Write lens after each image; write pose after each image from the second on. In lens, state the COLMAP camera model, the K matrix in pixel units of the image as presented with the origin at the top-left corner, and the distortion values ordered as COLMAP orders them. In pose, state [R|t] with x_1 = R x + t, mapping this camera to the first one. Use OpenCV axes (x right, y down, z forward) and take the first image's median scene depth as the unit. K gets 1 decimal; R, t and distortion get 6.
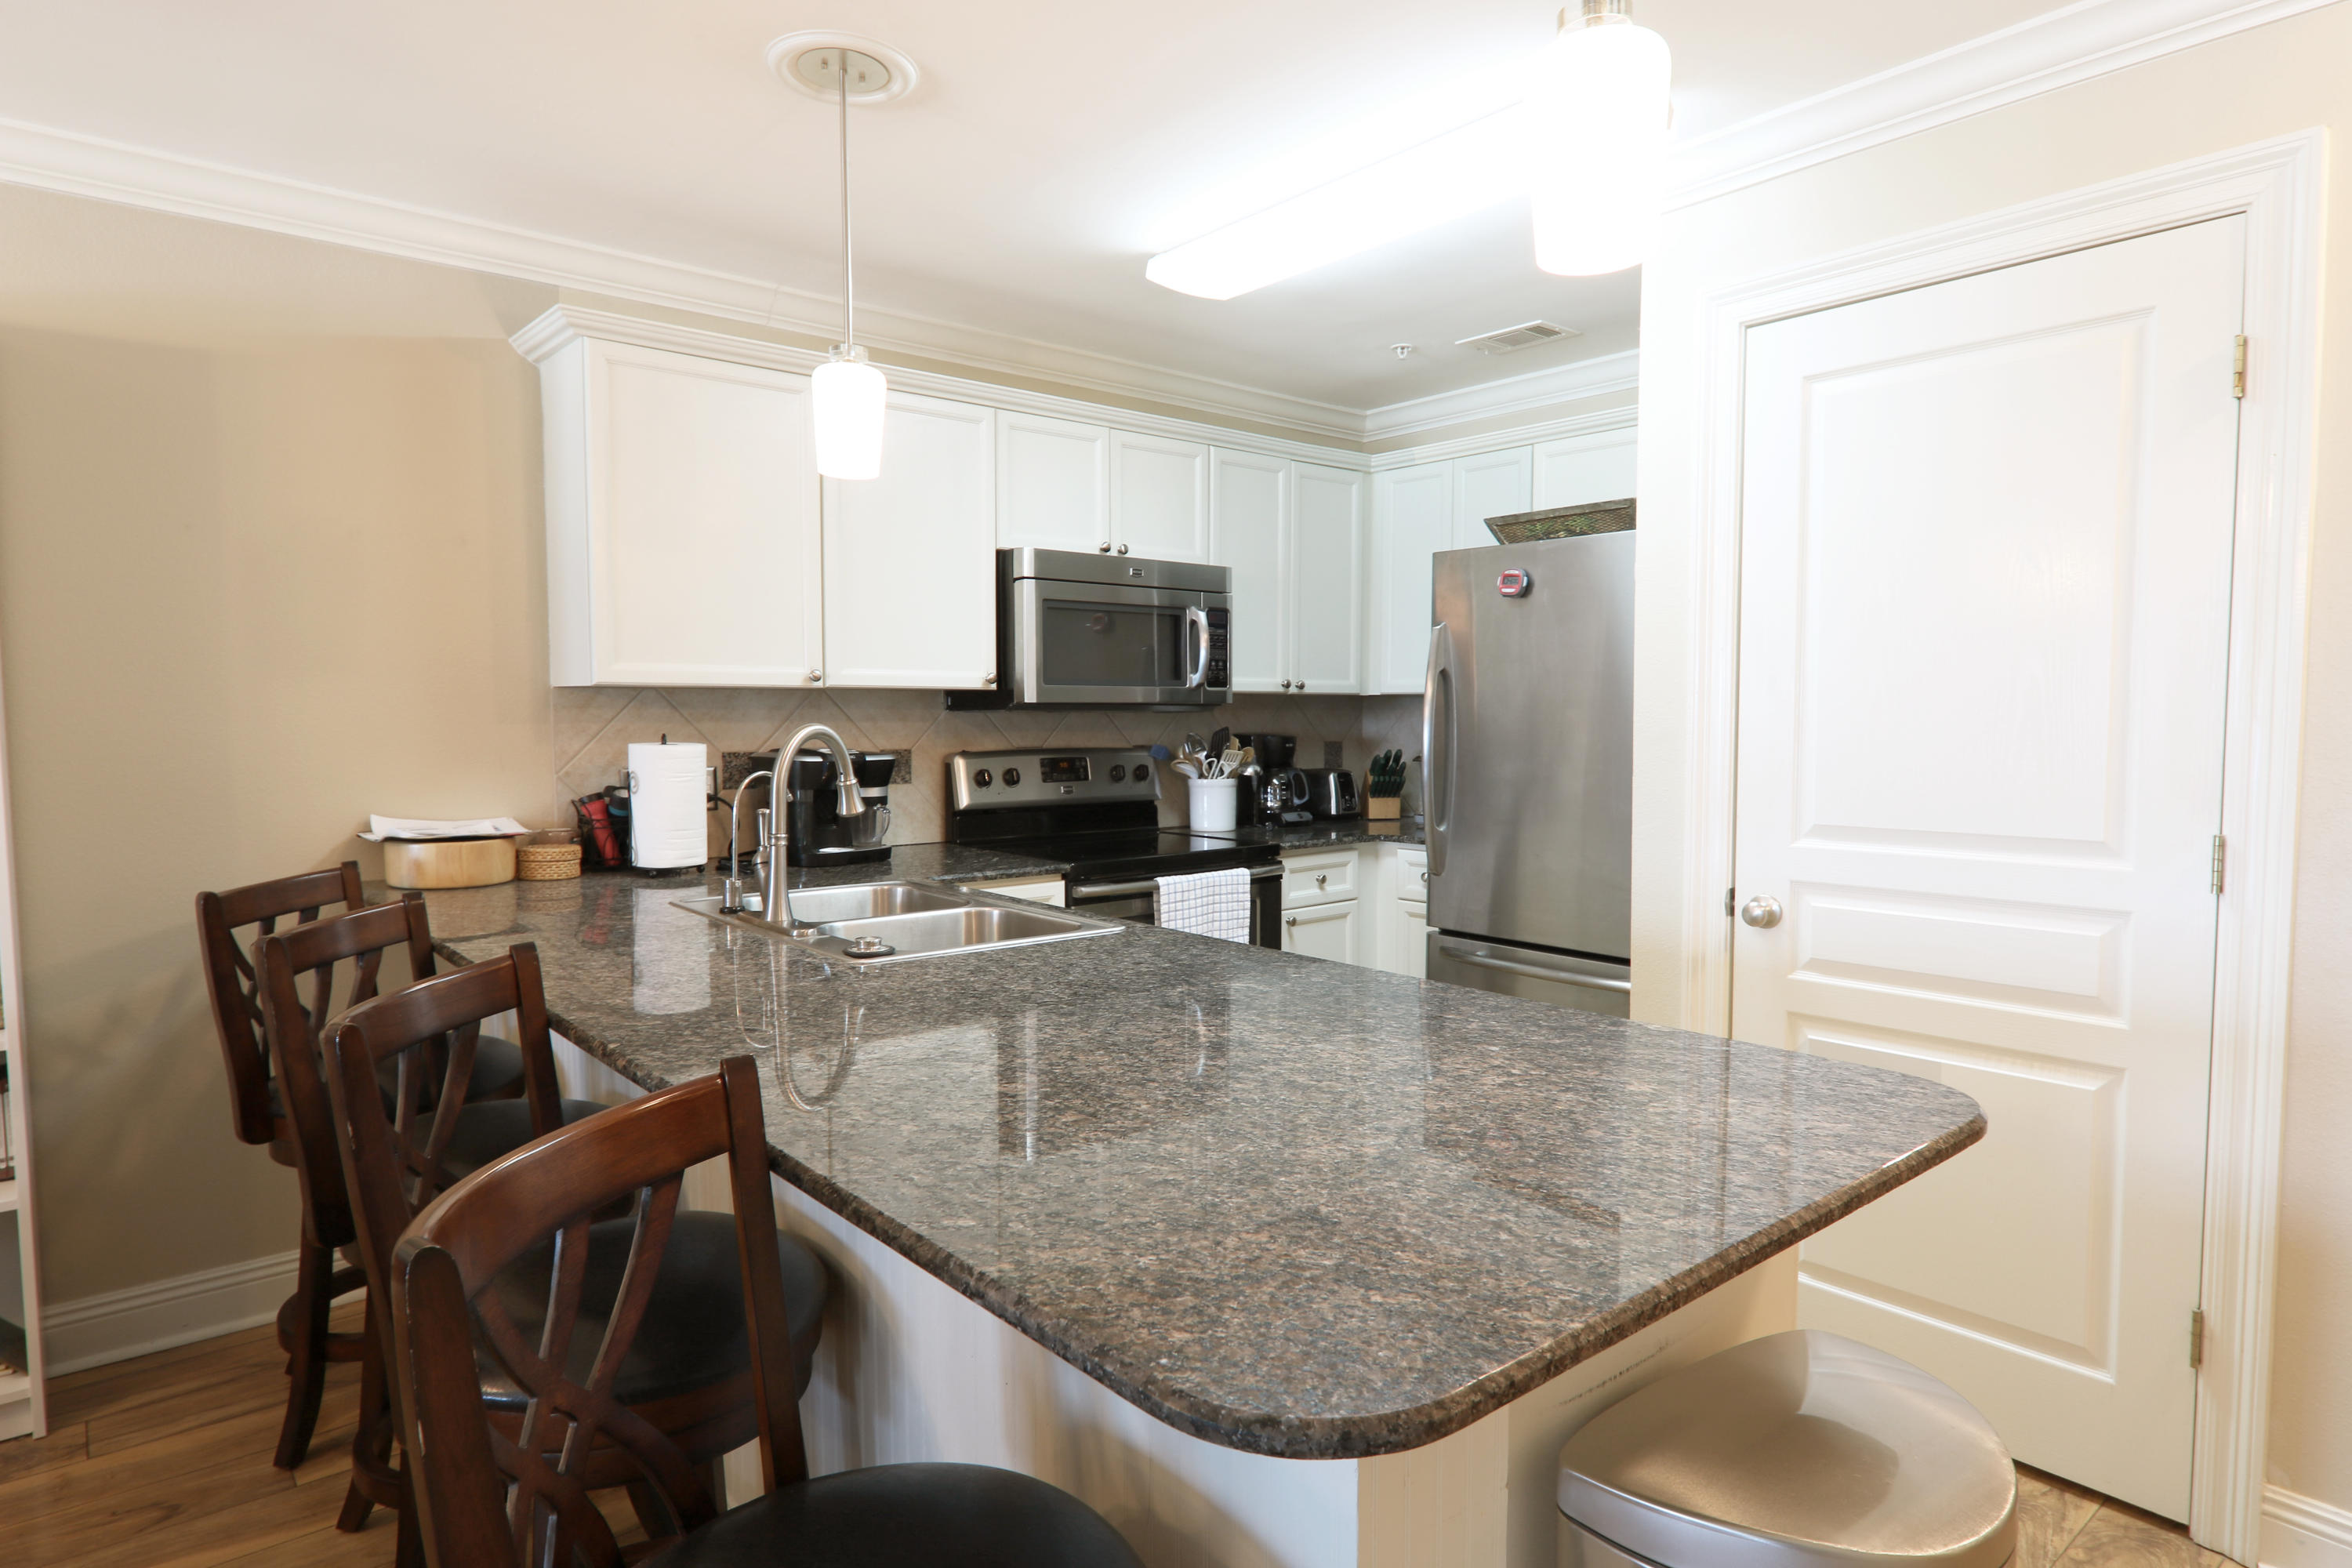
lens RADIAL K [[1322.8, 0, 1175.1], [0, 1322.8, 795.0], [0, 0, 1]] dist [0.008022, -0.000645]
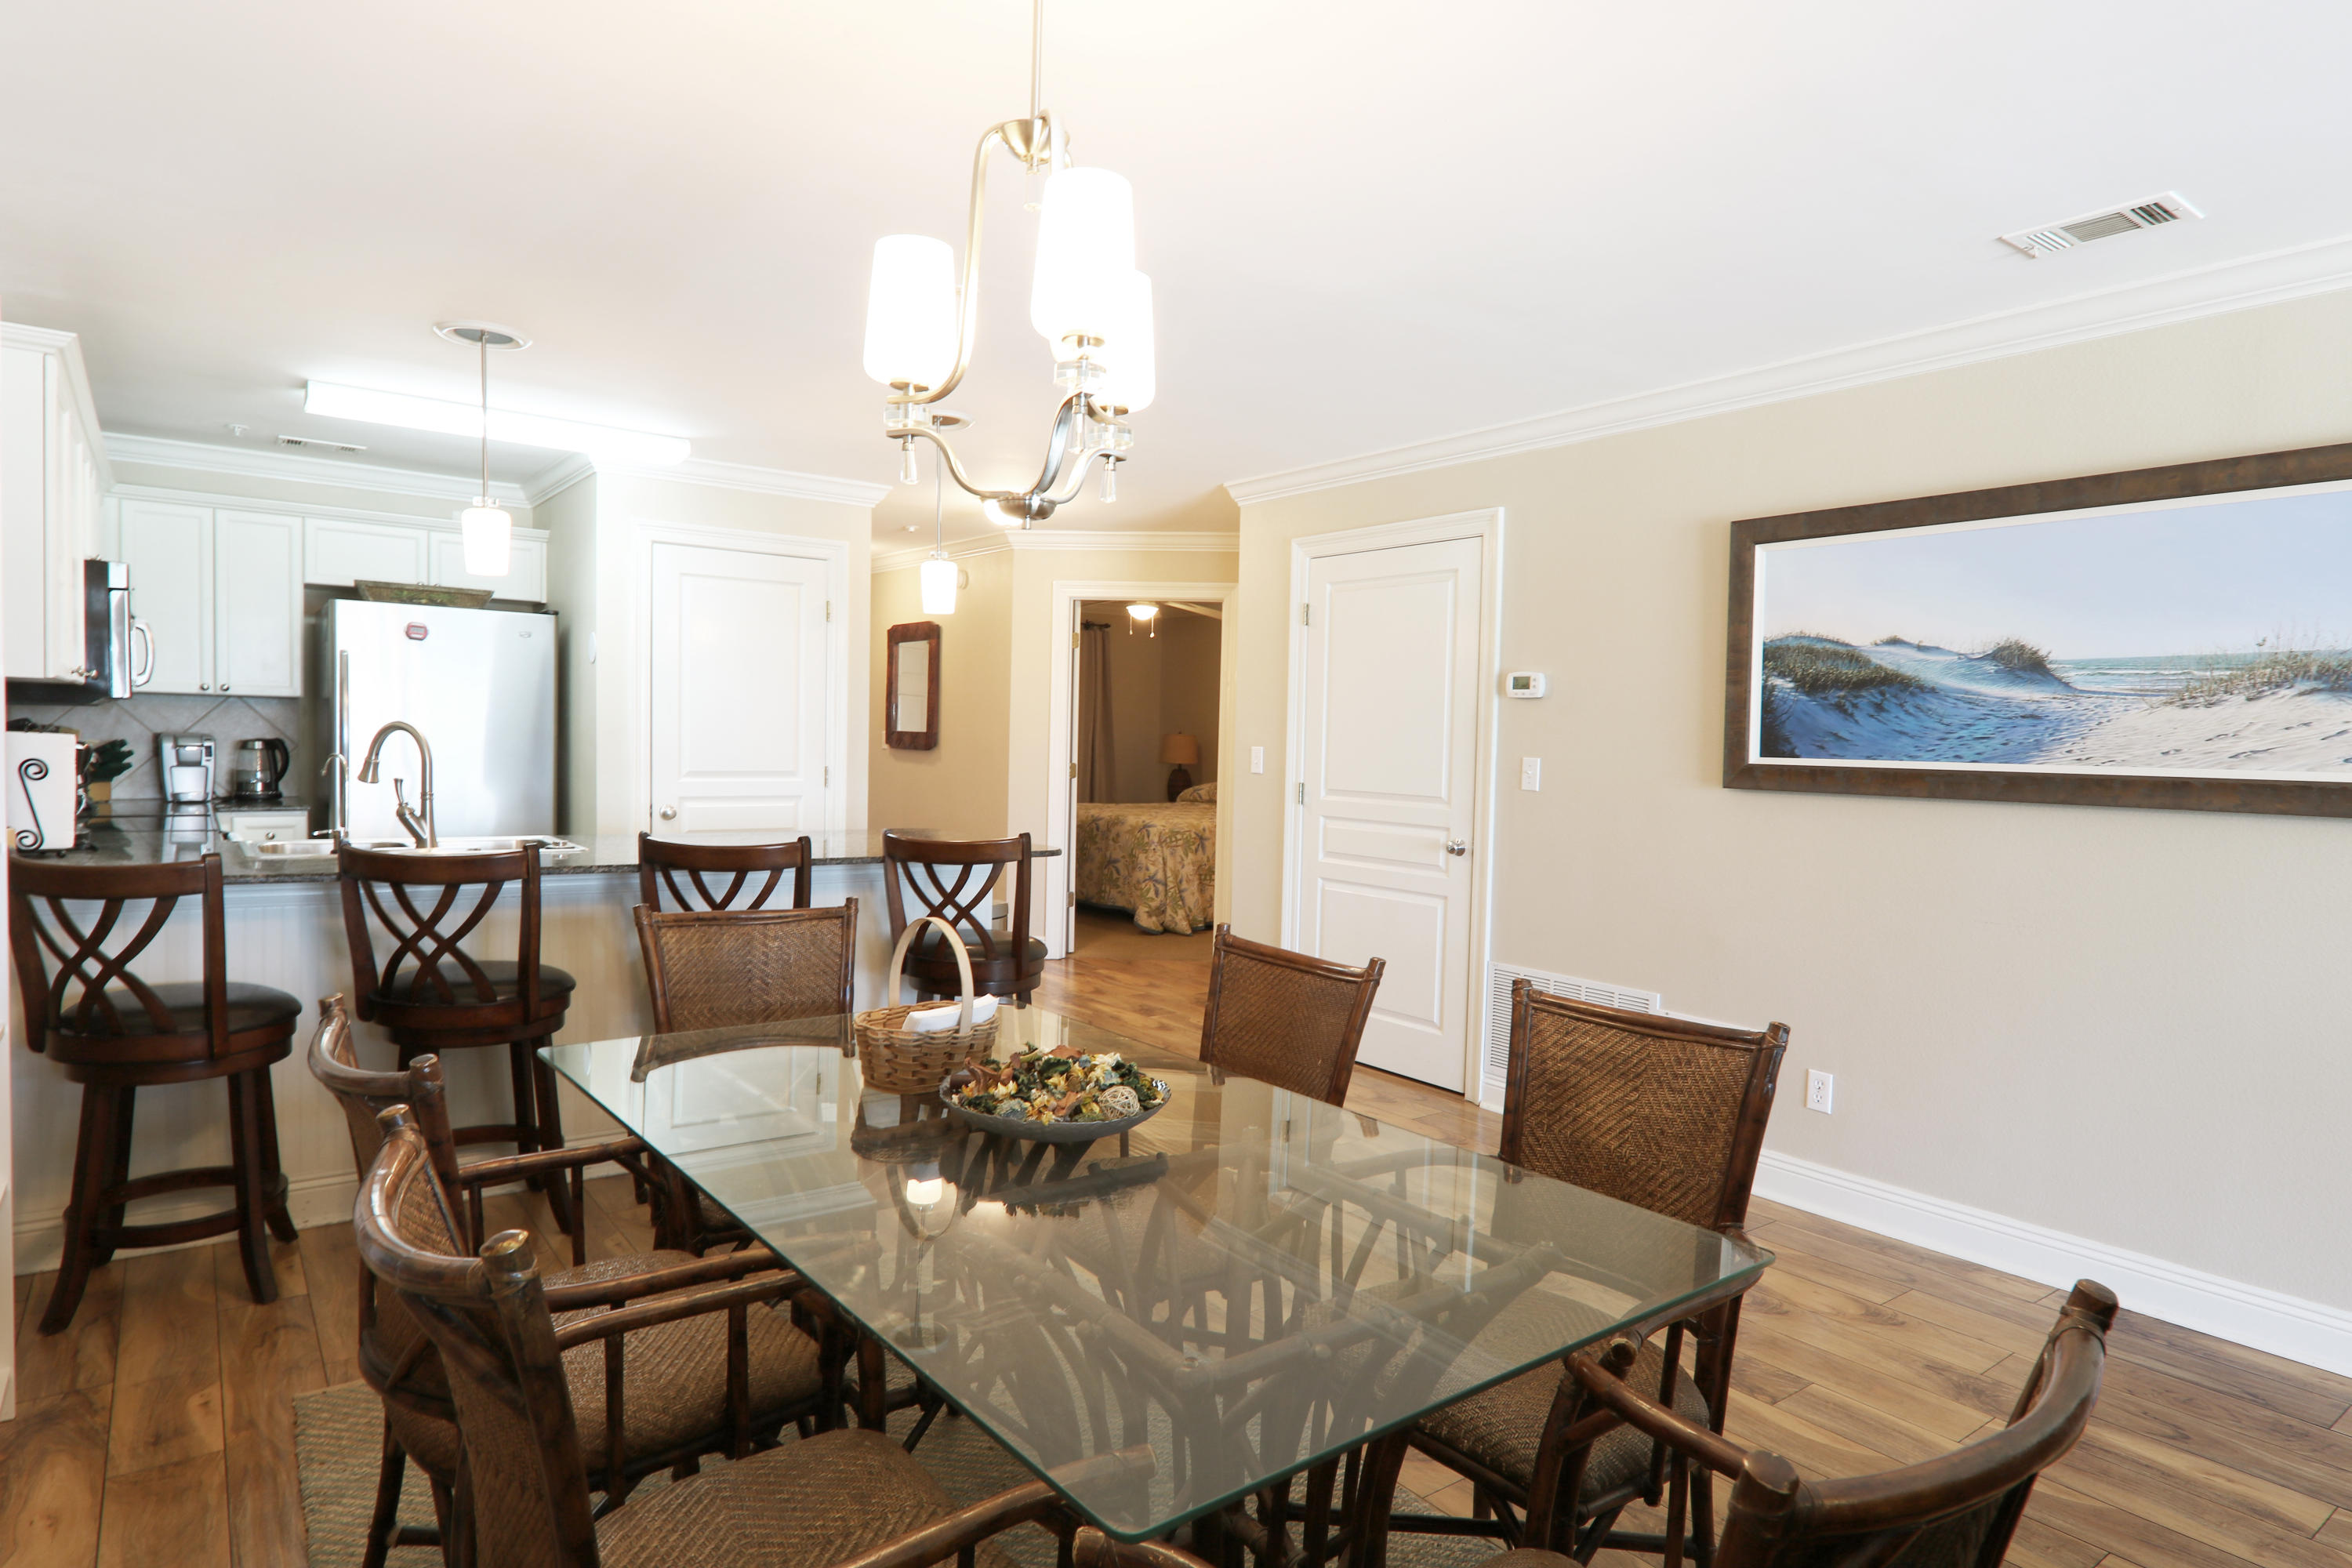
lens RADIAL K [[1322.8, 0, 1171.7], [0, 1322.8, 798.4], [0, 0, 1]] dist [0.008022, -0.000645]
pose [[0.059450, -0.044495, 0.997239, -1.222880], [0.037643, 0.998395, 0.042303, 0.003089], [-0.997521, 0.035024, 0.061030, 0.031497]]
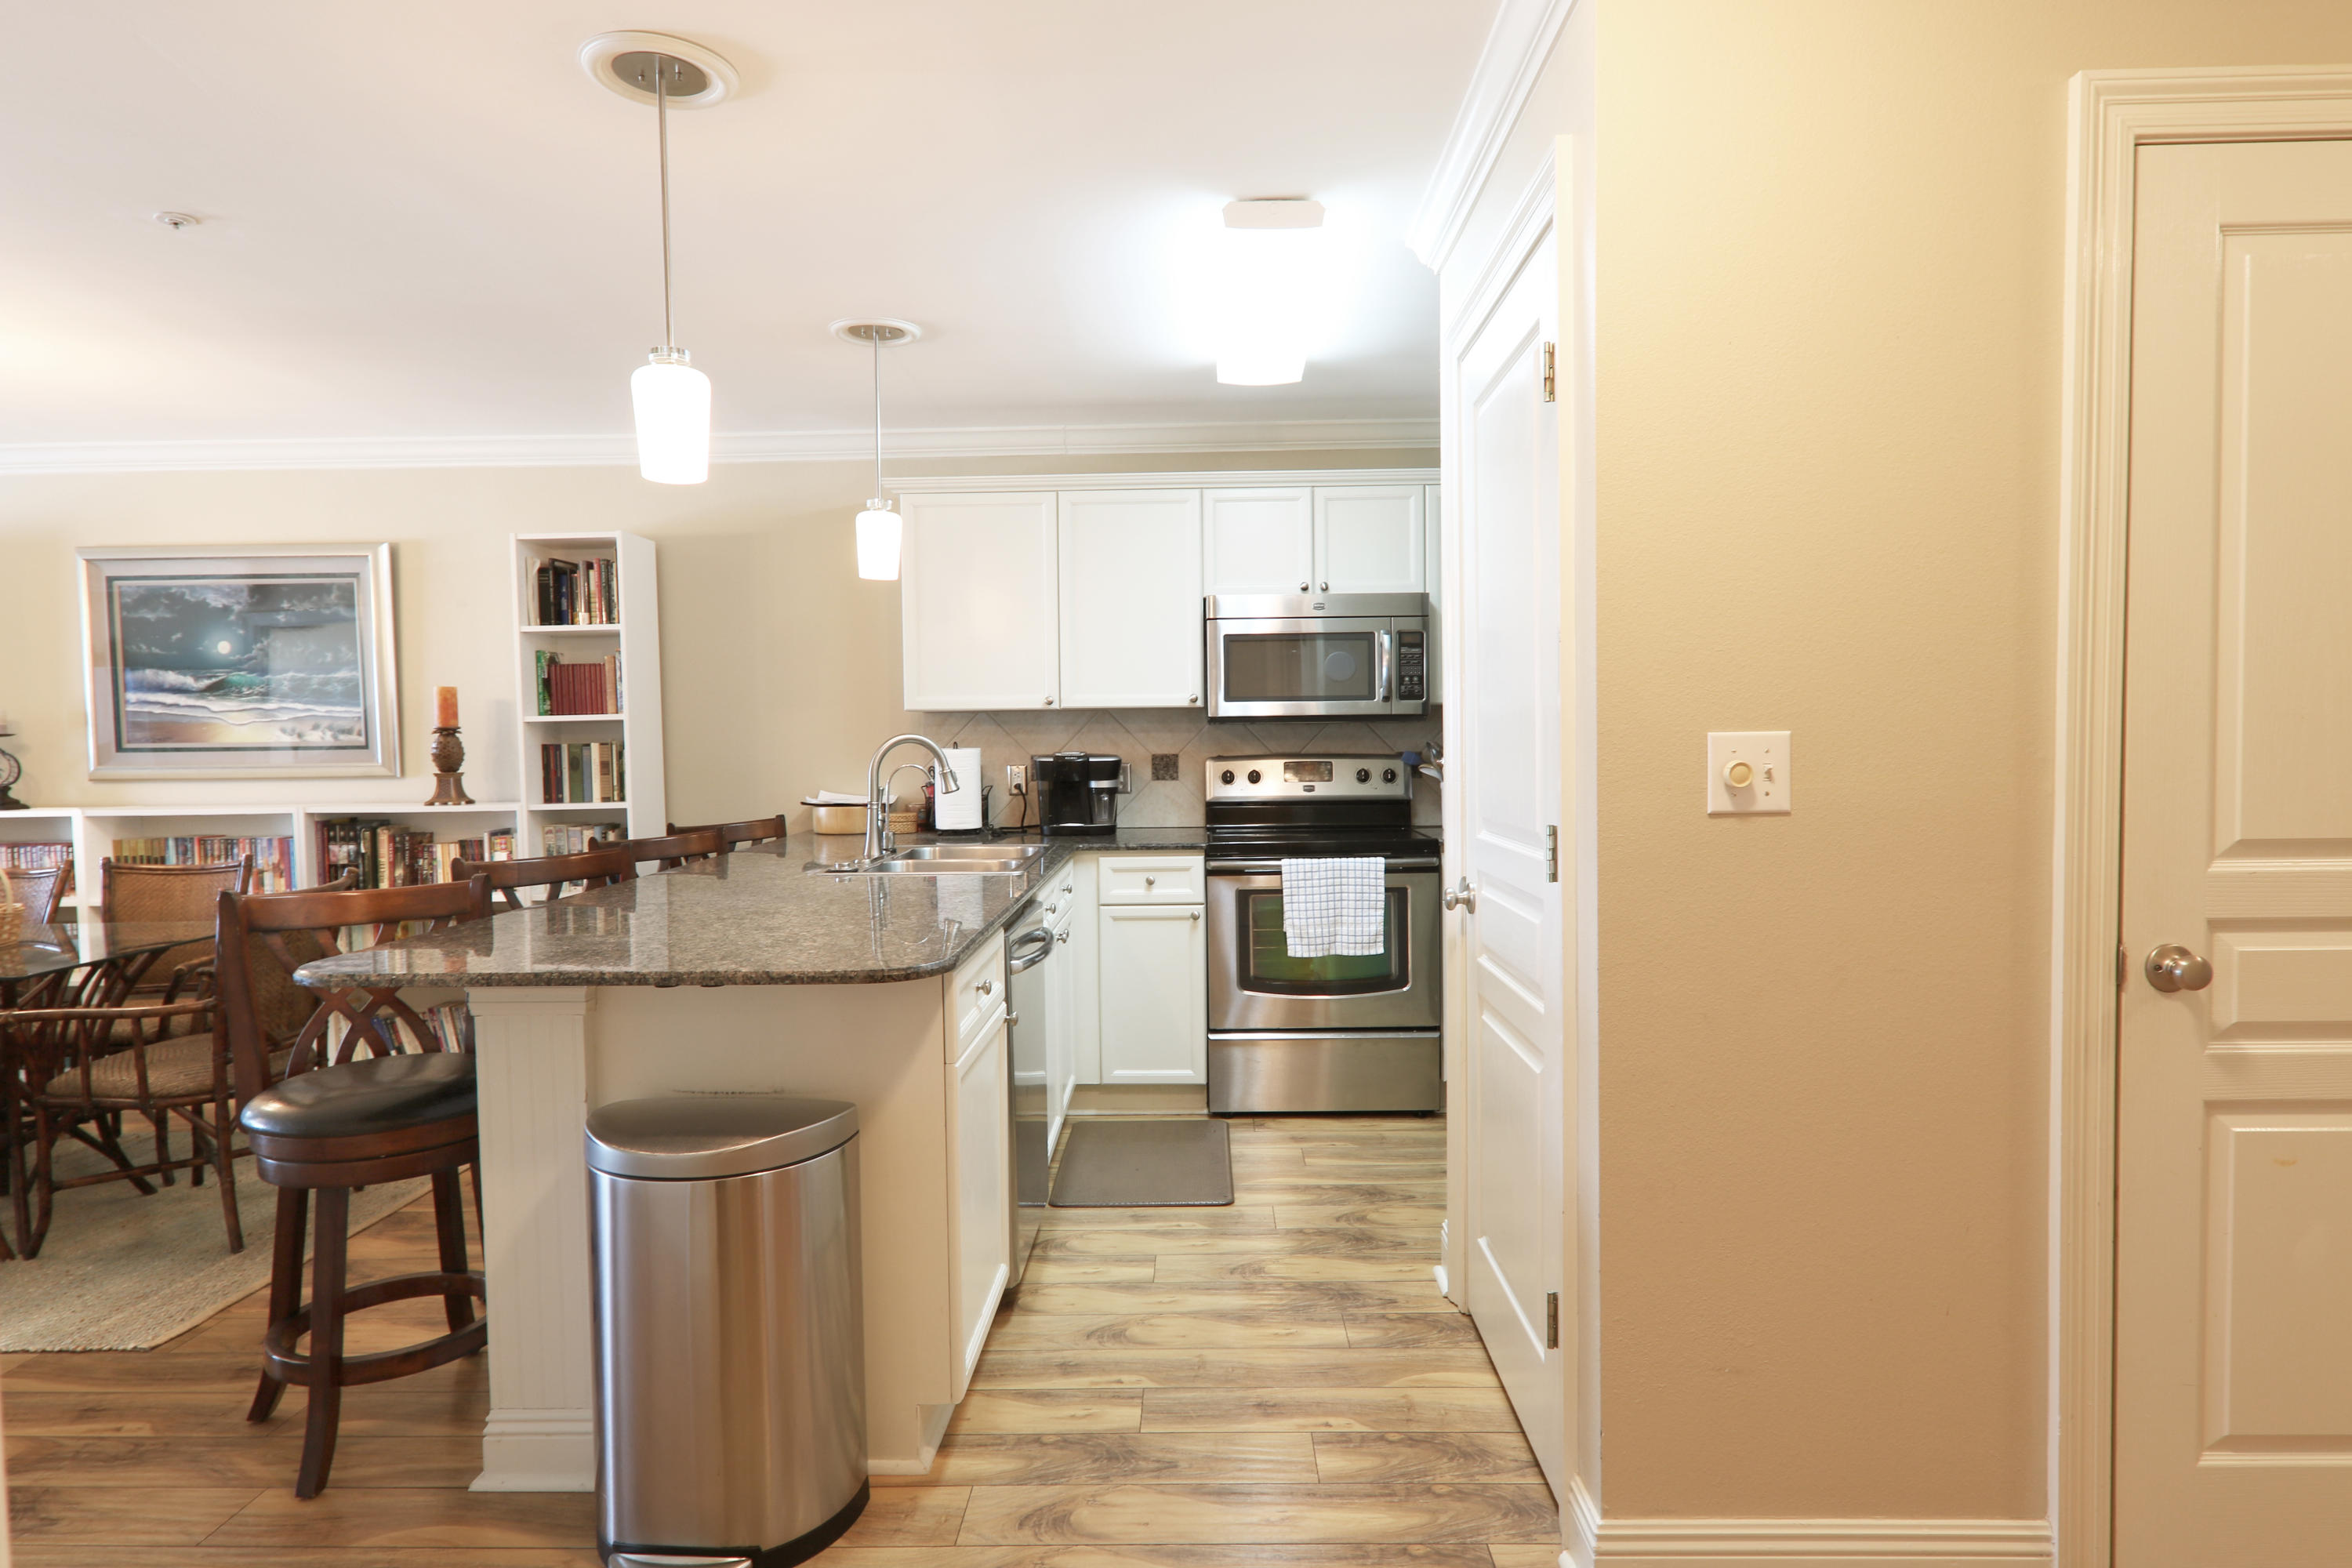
lens RADIAL K [[1322.8, 0, 1173.6], [0, 1322.8, 797.5], [0, 0, 1]] dist [0.008022, -0.000645]
pose [[0.747875, 0.021544, -0.663489, 0.717306], [-0.029588, 0.999562, -0.000894, 0.010329], [0.663179, 0.020300, 0.748185, 0.024762]]
